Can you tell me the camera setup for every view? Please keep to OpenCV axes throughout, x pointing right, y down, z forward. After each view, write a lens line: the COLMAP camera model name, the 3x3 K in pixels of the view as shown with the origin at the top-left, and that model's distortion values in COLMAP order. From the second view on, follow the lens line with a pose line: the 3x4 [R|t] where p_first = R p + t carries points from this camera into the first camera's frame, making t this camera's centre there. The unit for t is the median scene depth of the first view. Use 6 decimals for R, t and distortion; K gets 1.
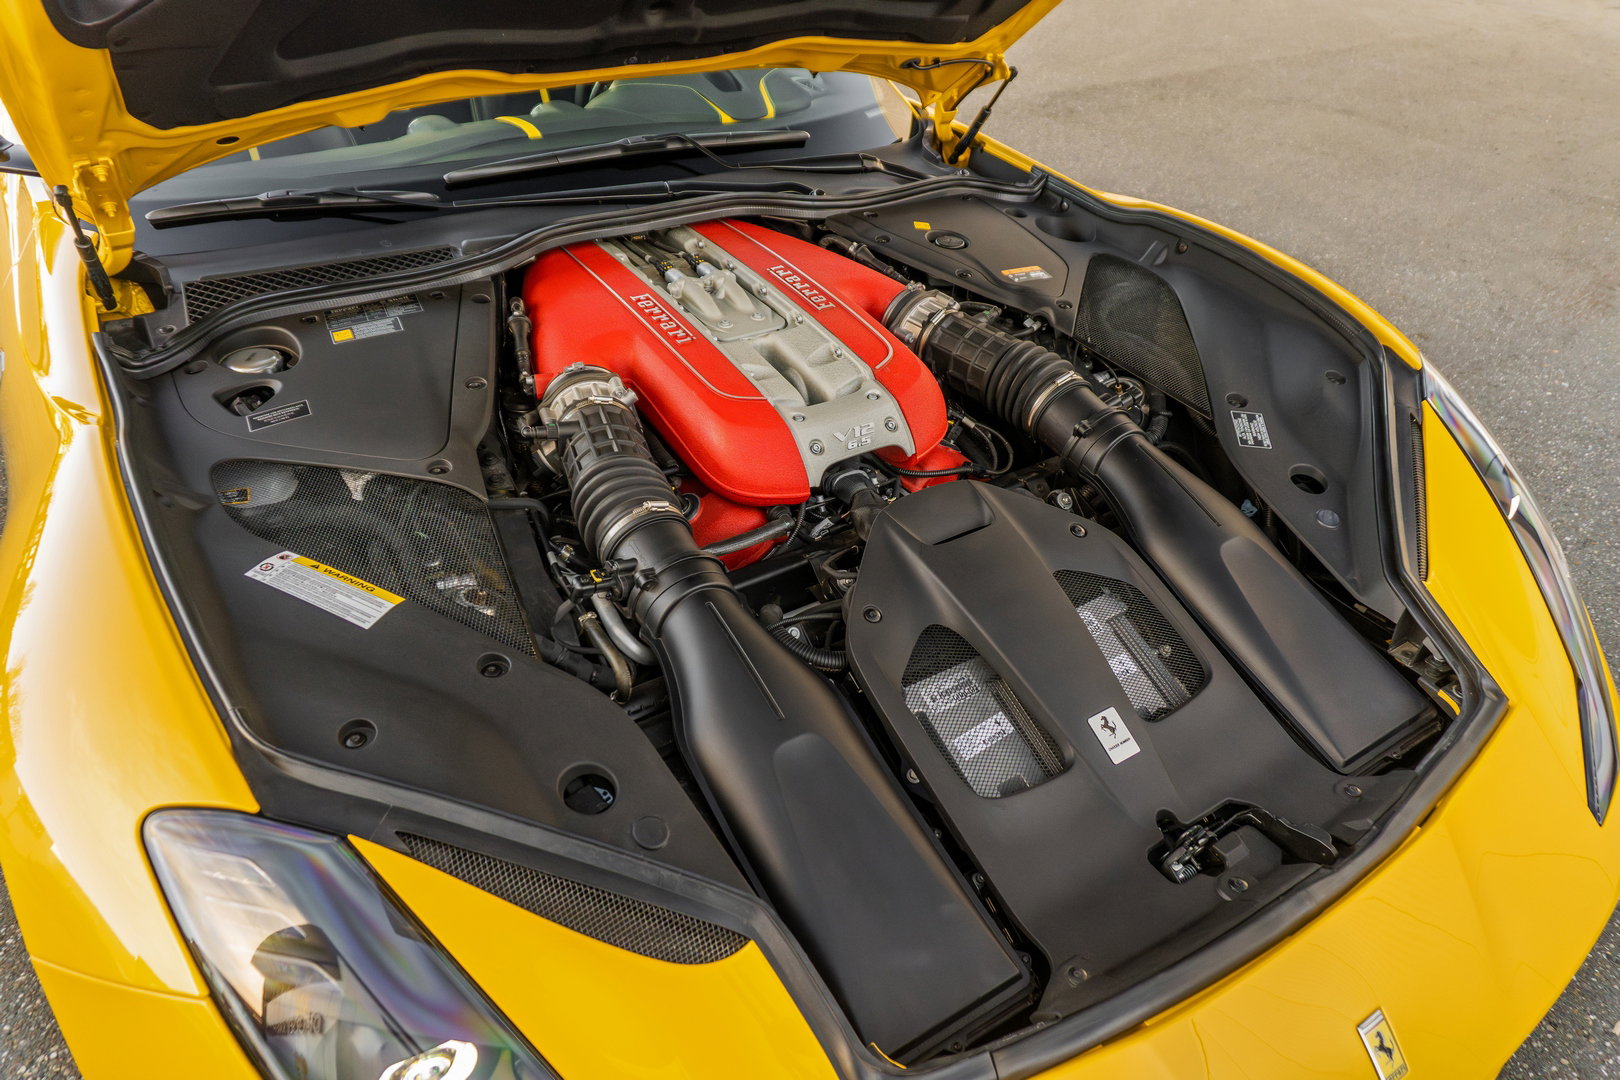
lens RADIAL K [[1136.1, 0, 812.7], [0, 1136.1, 538.4], [0, 0, 1]] dist [-0.005982, -0.001217]
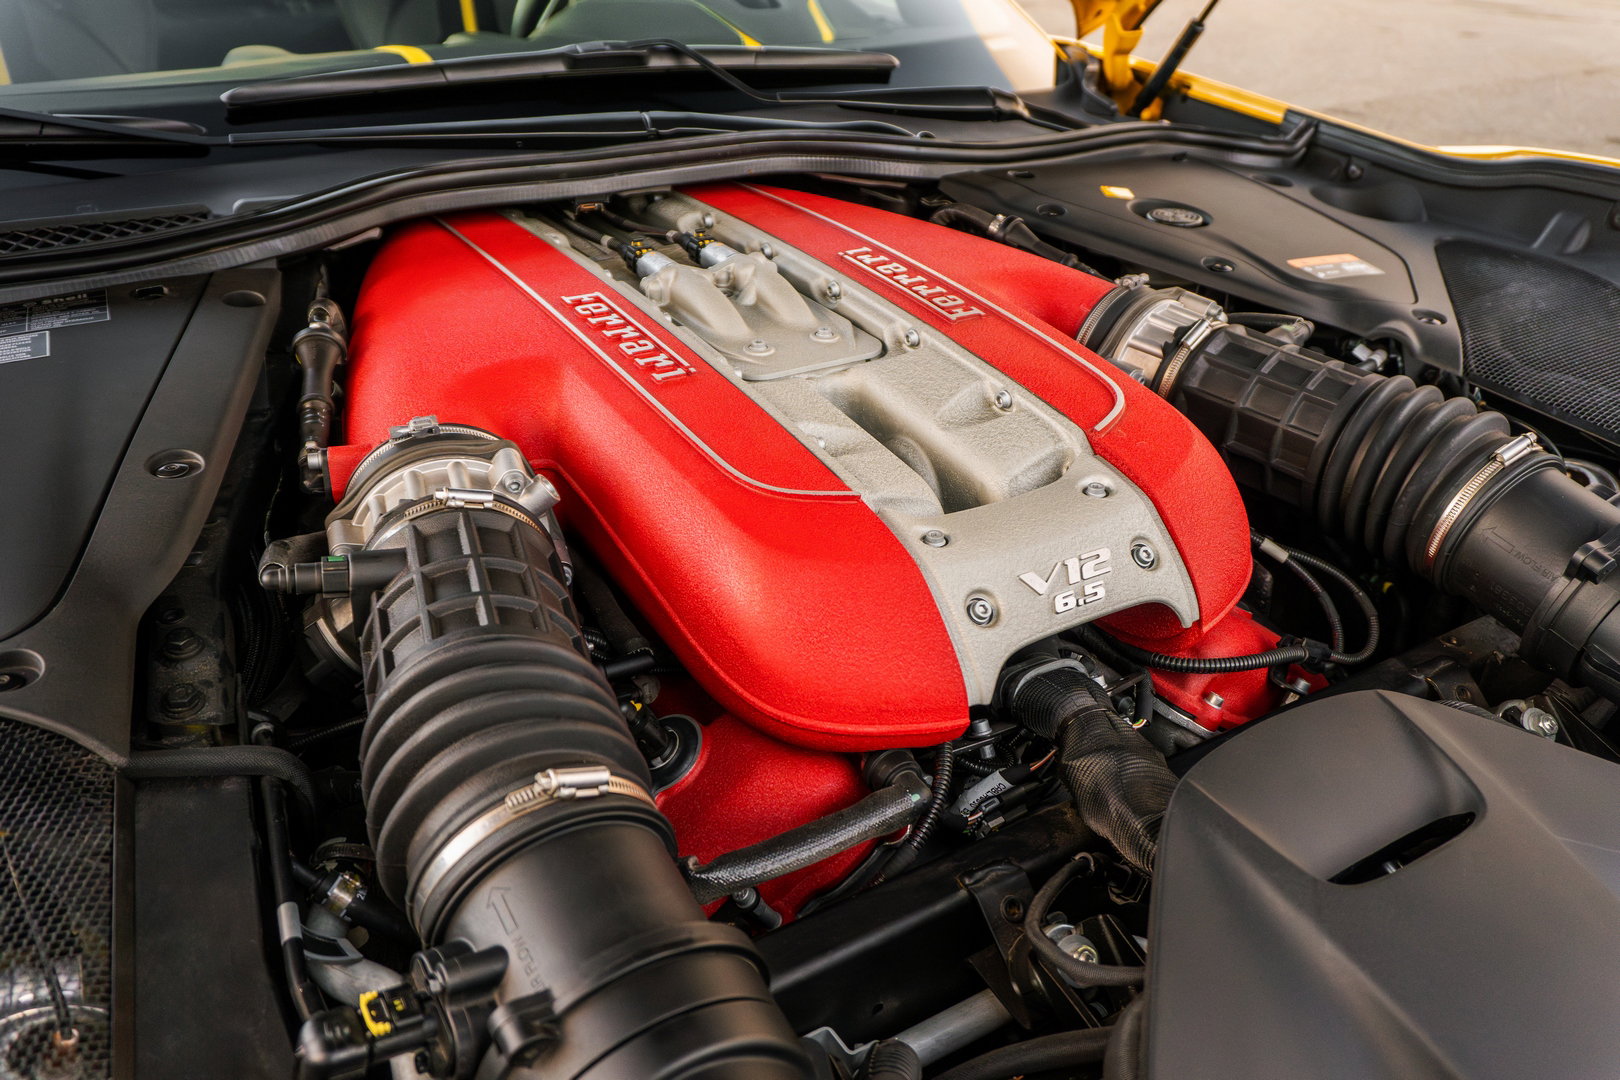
lens RADIAL K [[1304.7, 0, 807.3], [0, 1304.7, 531.2], [0, 0, 1]] dist [0.073079, 0.007079]
pose [[0.999639, -0.007114, -0.025900, -0.043348], [0.003790, 0.991999, -0.126188, -0.043744], [0.026590, 0.126045, 0.991668, 0.473030]]
